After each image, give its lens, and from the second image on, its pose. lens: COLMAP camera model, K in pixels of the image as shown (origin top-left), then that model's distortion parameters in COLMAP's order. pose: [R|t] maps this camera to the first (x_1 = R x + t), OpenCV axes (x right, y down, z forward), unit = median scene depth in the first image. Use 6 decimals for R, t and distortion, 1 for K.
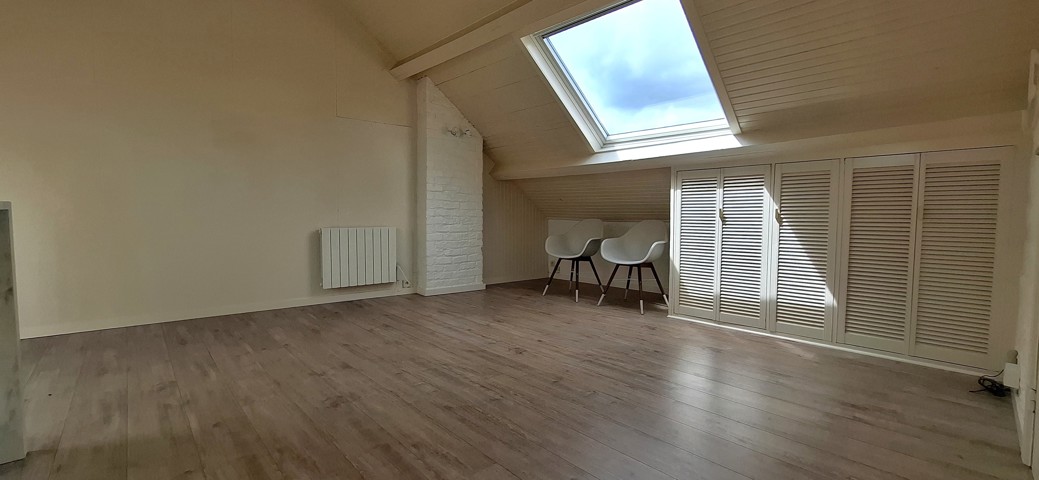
lens RADIAL K [[426.7, 0, 525.1], [0, 426.7, 239.9], [0, 0, 1]] dist [-0.012660, 0.000083]
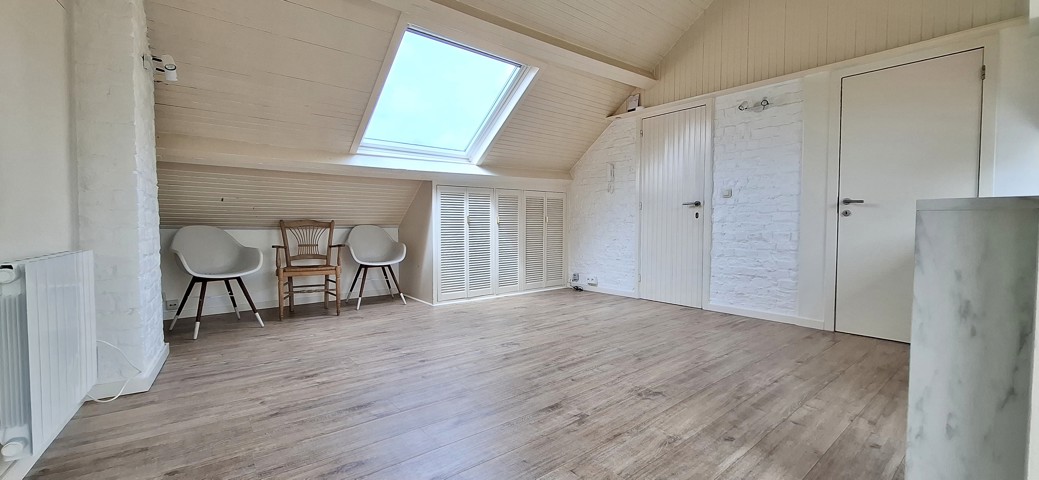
lens RADIAL K [[418.0, 0, 523.9], [0, 418.0, 240.0], [0, 0, 1]] dist [-0.003501, 0.000306]
pose [[0.062058, -0.044981, 0.997058, -1.083143], [0.057982, 0.997459, 0.041390, -0.050417], [-0.996387, 0.055243, 0.064508, 0.887559]]
